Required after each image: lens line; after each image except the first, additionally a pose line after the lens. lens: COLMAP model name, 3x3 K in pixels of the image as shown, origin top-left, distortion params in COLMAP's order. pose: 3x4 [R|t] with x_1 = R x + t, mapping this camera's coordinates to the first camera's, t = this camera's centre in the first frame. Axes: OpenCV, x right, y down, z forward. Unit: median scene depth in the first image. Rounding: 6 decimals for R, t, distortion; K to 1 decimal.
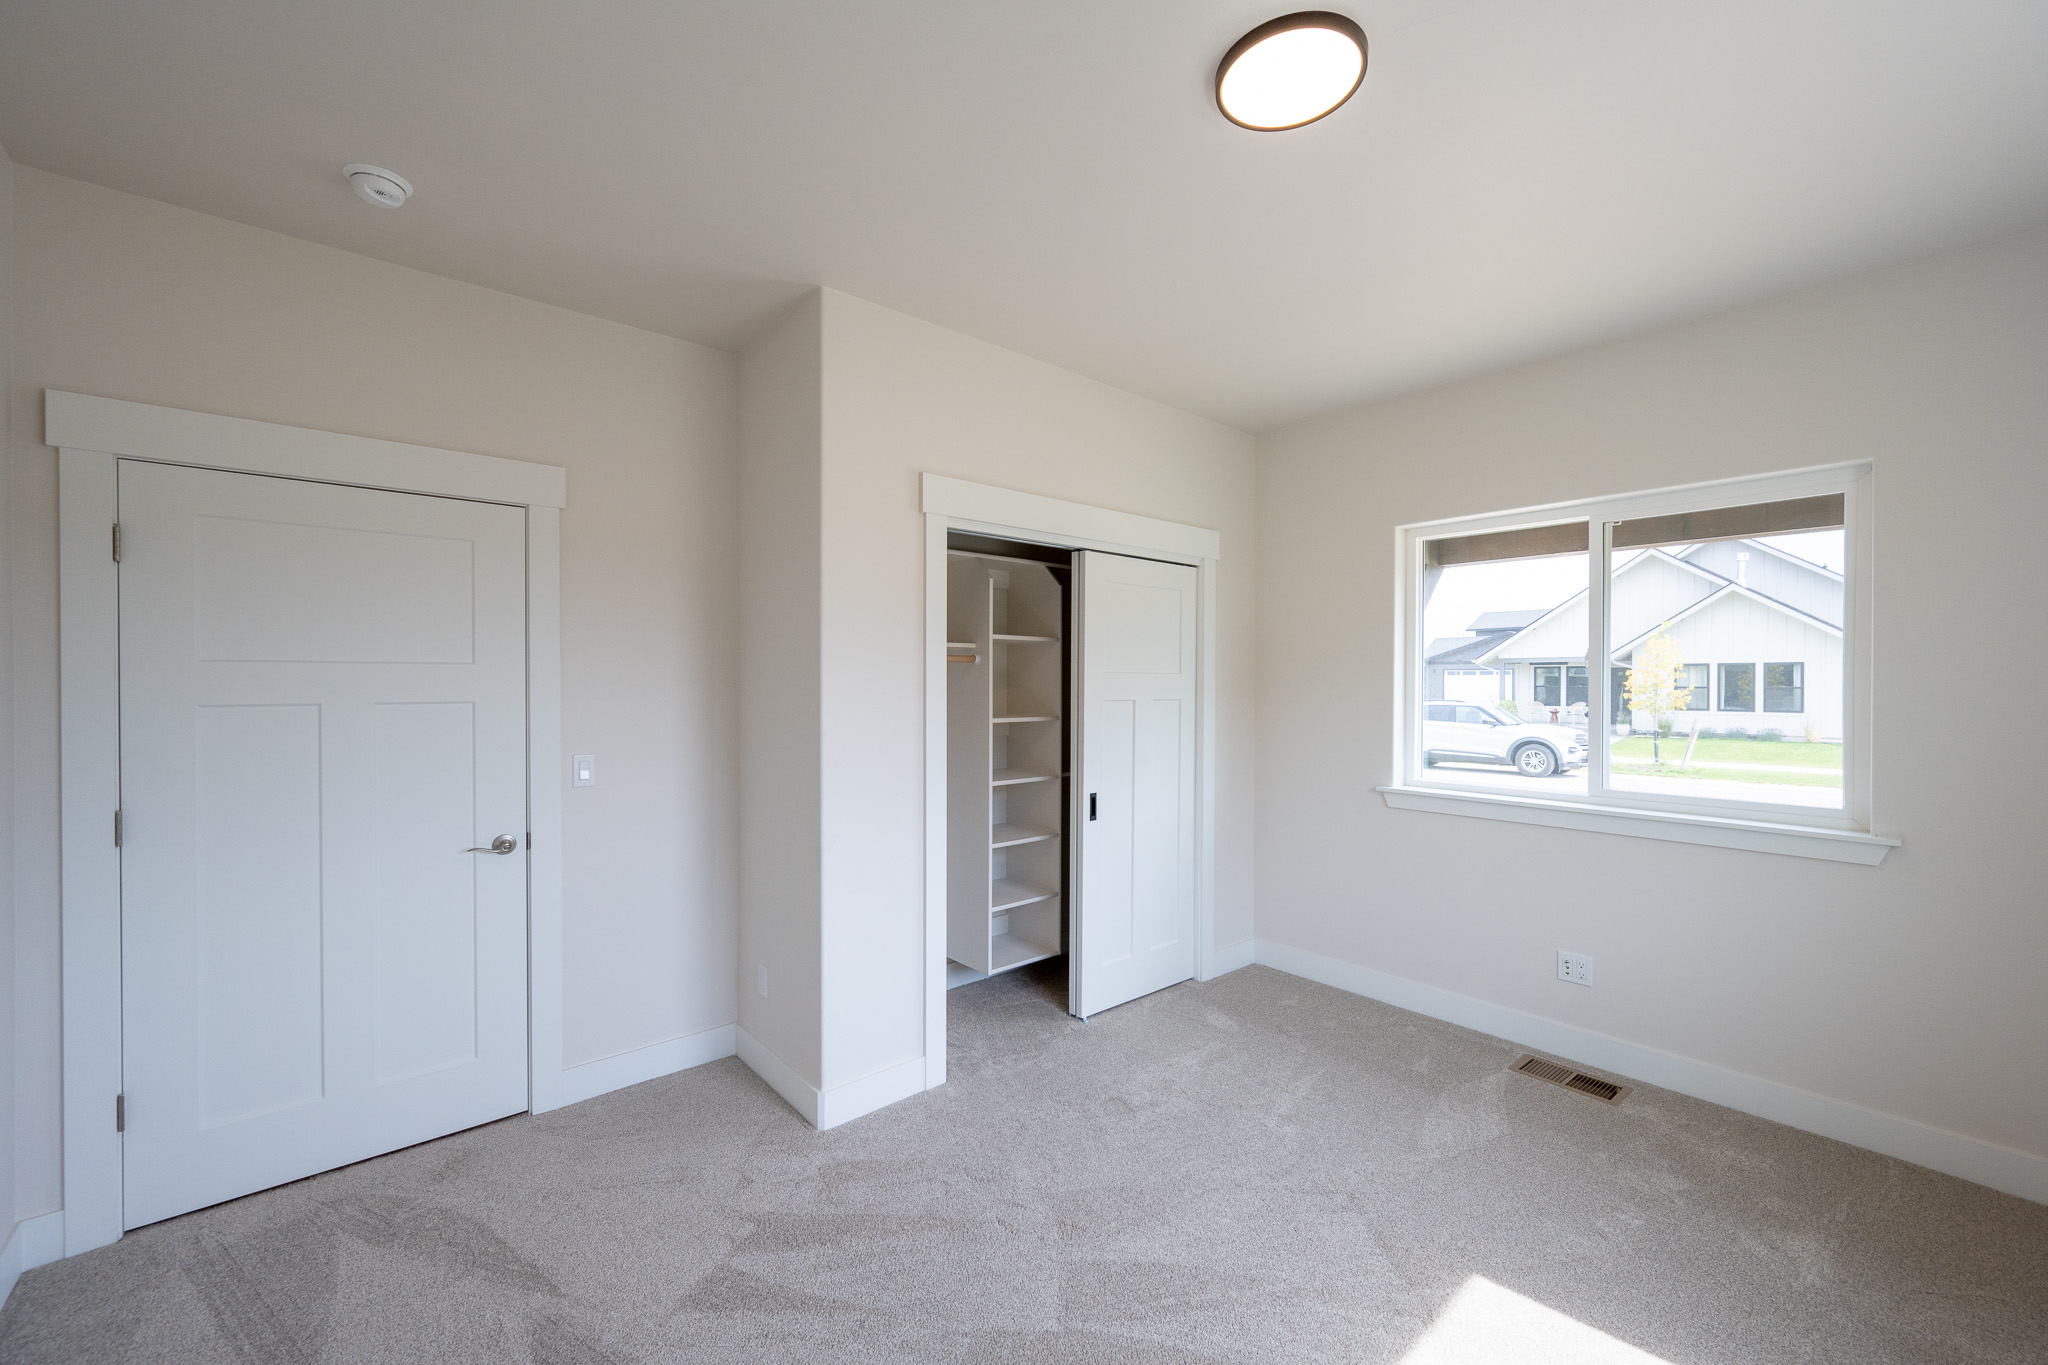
lens RADIAL K [[811.1, 0, 1029.7], [0, 811.1, 684.2], [0, 0, 1]] dist [0.000833, 0.000428]
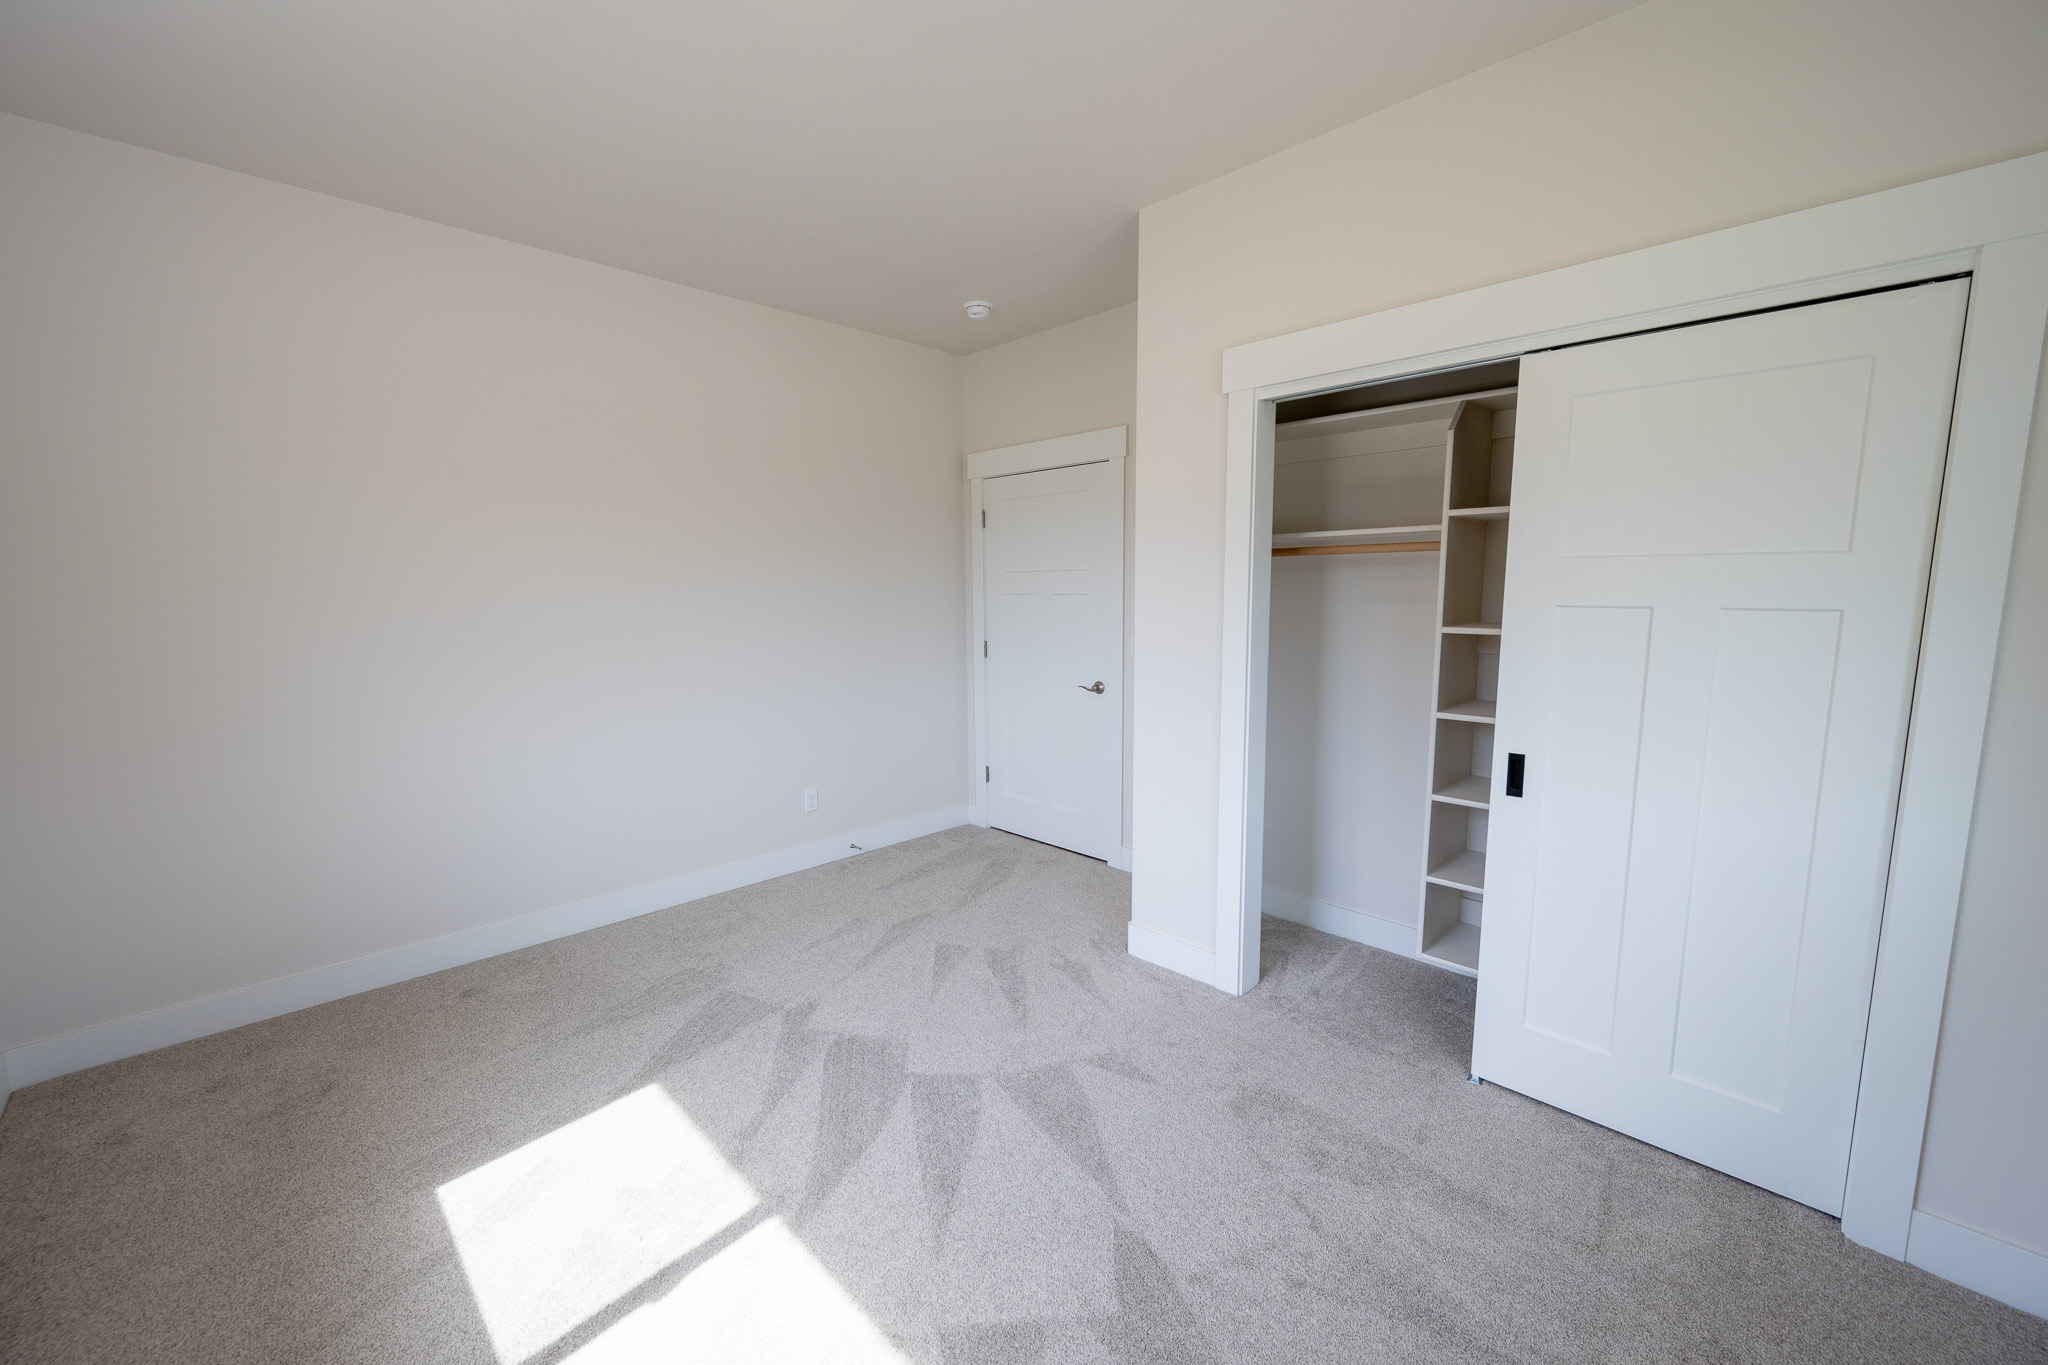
lens RADIAL K [[811.1, 0, 1030.2], [0, 811.1, 686.7], [0, 0, 1]] dist [0.000833, 0.000428]
pose [[0.074659, 0.120403, -0.989914, 0.810899], [-0.001007, 0.992693, 0.120665, 0.008860], [0.997209, -0.008012, 0.074235, 0.704726]]
